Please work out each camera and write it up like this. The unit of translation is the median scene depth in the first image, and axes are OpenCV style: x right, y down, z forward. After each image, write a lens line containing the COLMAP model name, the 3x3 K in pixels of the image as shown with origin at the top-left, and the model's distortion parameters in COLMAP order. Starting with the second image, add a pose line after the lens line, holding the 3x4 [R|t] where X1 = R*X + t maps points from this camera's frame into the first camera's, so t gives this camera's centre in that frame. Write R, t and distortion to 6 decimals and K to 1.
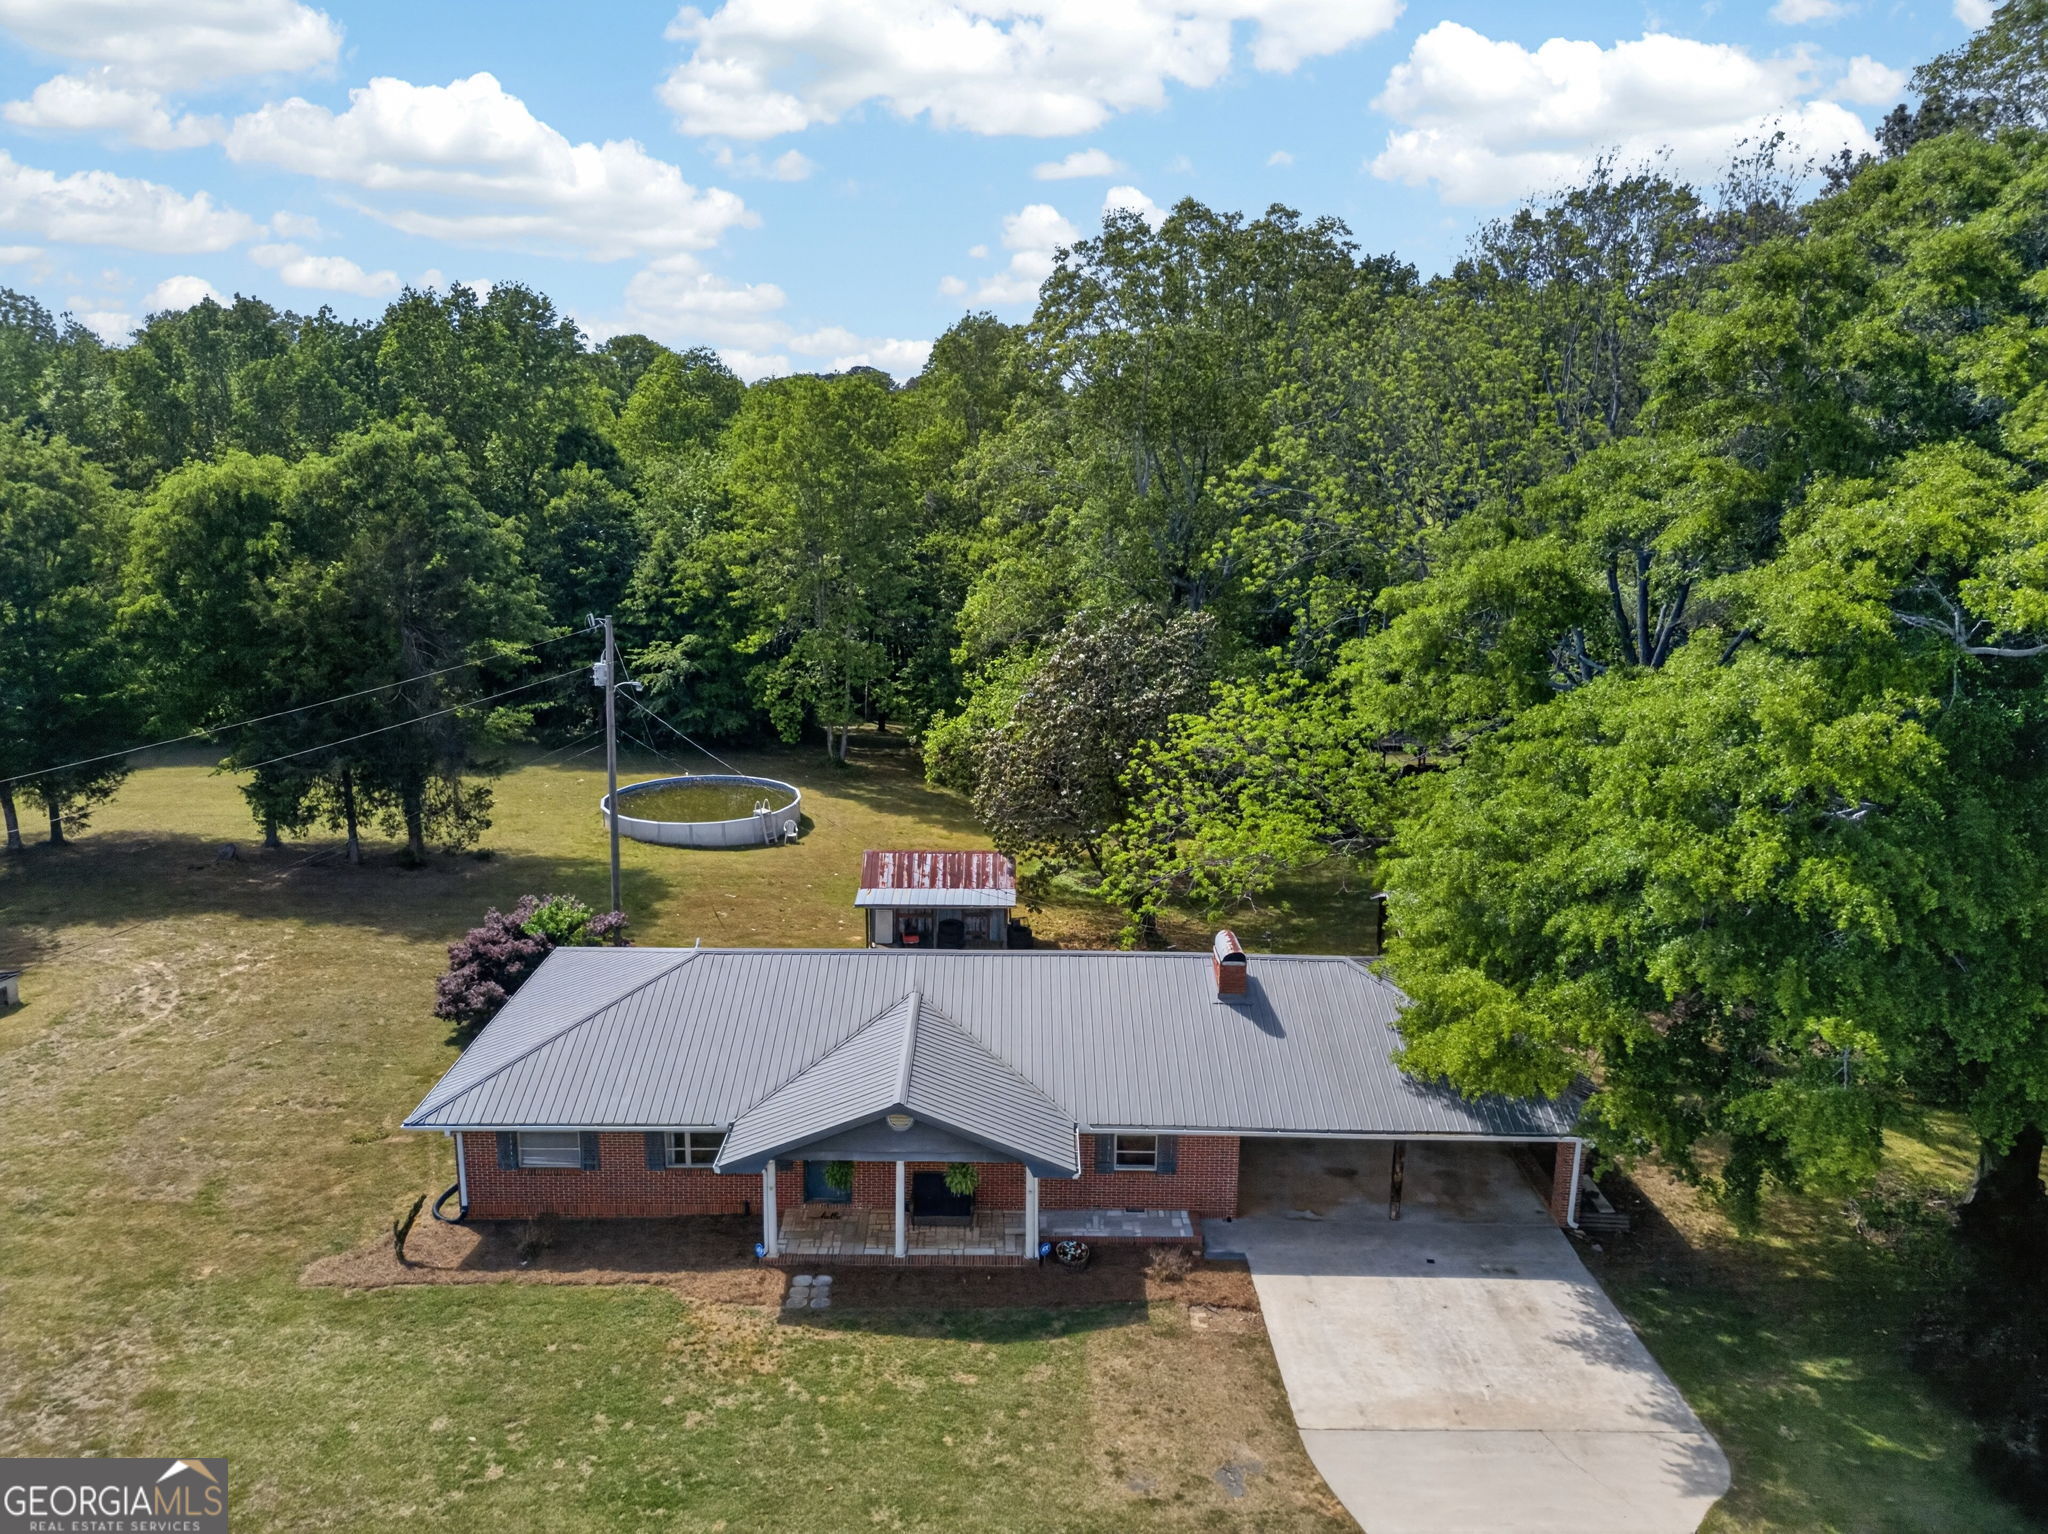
lens RADIAL K [[1438.7, 0, 1025.7], [0, 1438.7, 749.5], [0, 0, 1]] dist [0.051446, -0.036993]
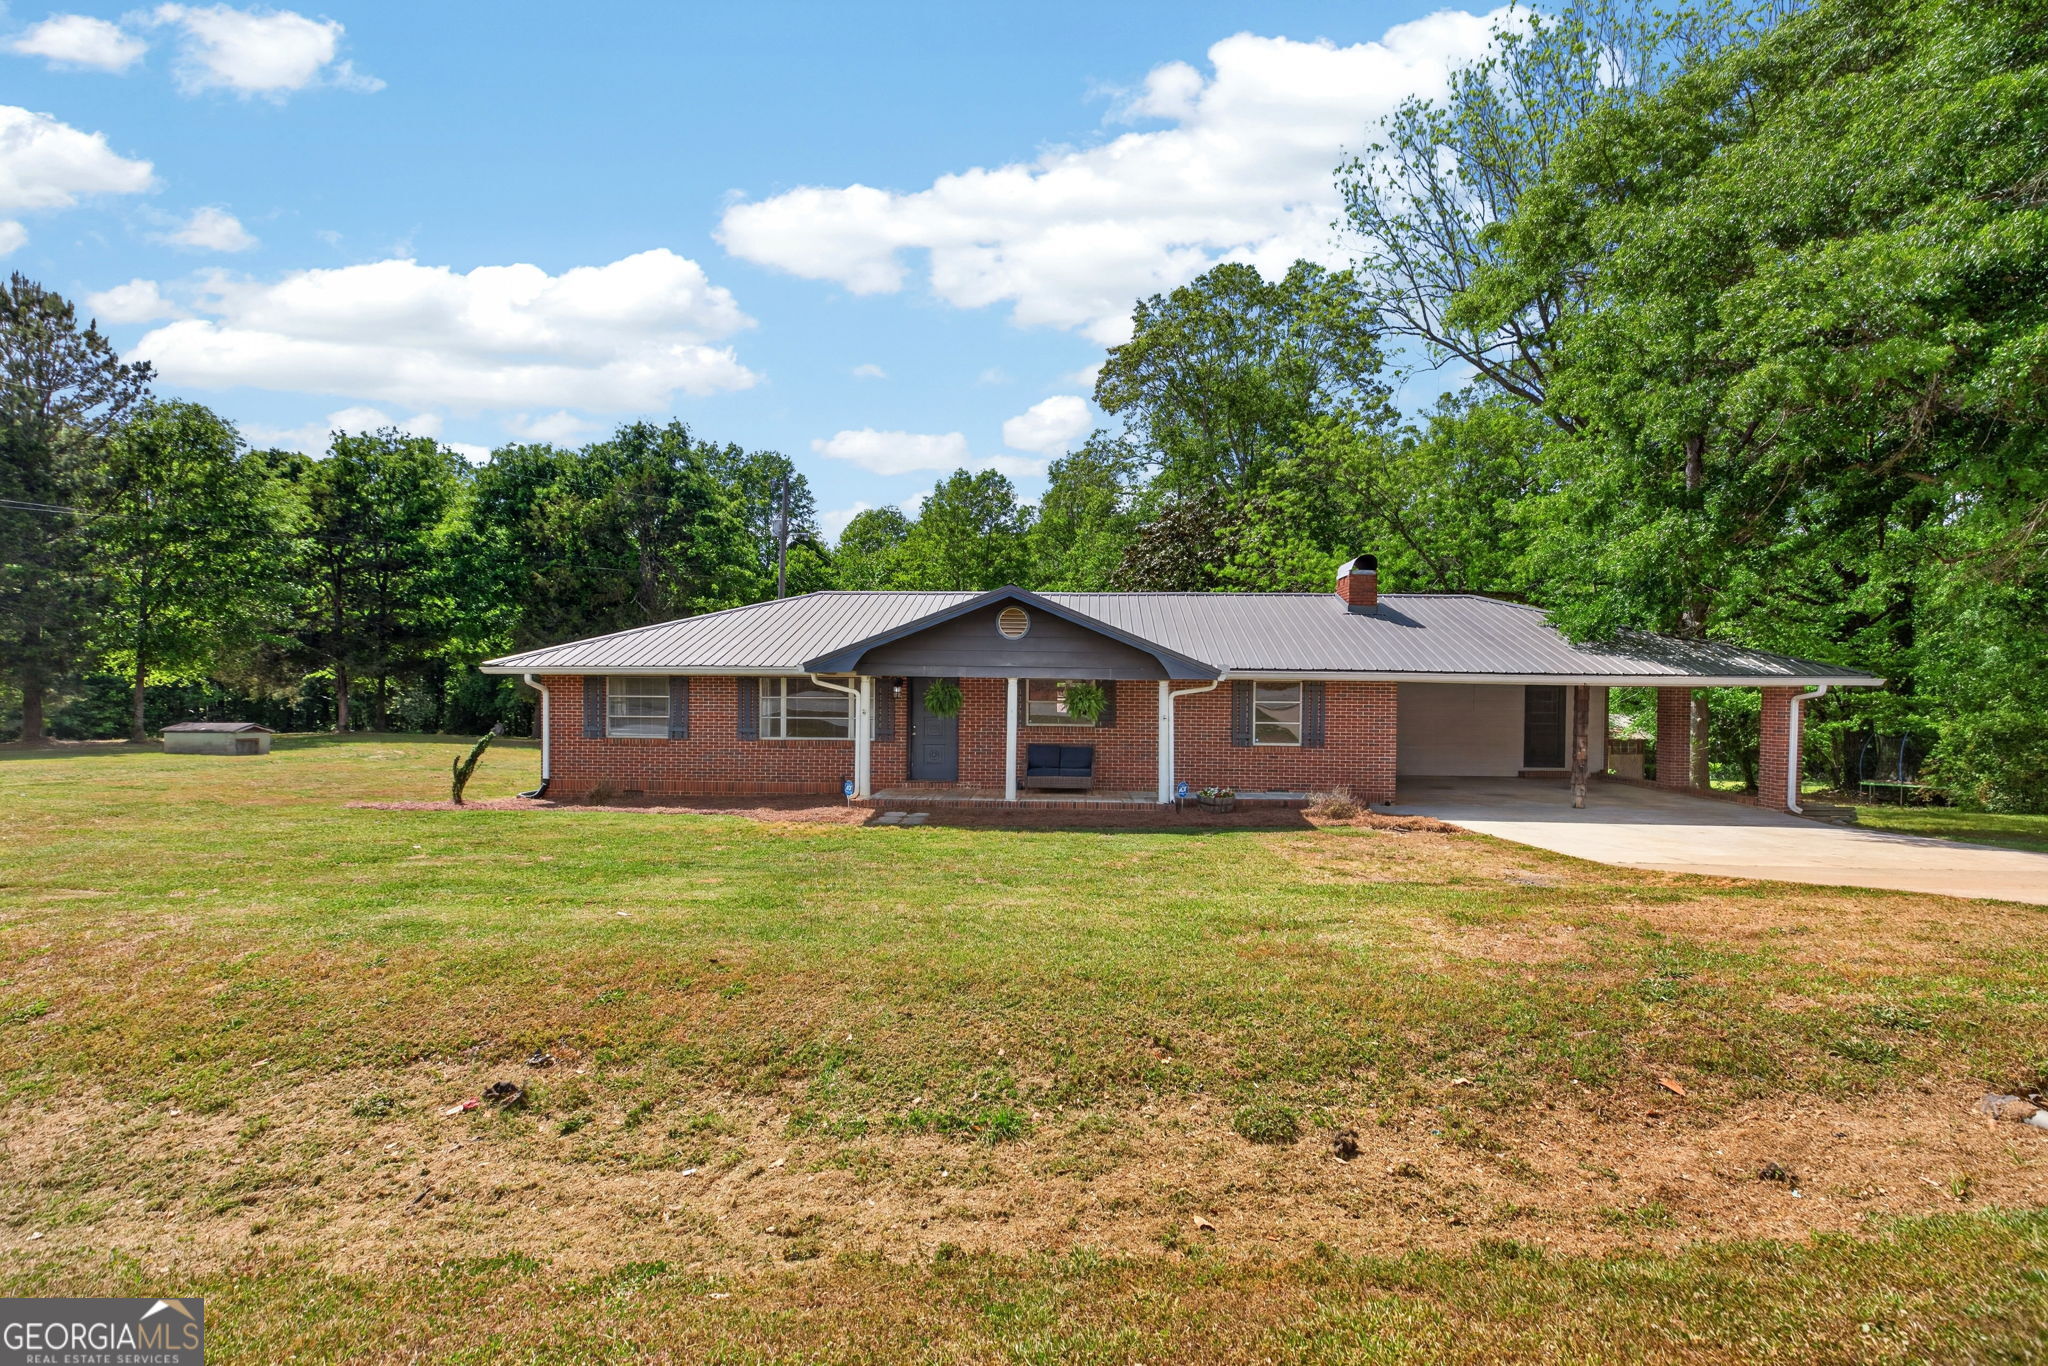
lens RADIAL K [[916.0, 0, 1041.4], [0, 916.0, 688.3], [0, 0, 1]] dist [-0.006001, -0.000385]
pose [[0.998080, -0.004614, -0.061770, -0.036739], [-0.008950, 0.976013, -0.217528, 0.420280], [0.061292, 0.217663, 0.974098, 0.482313]]
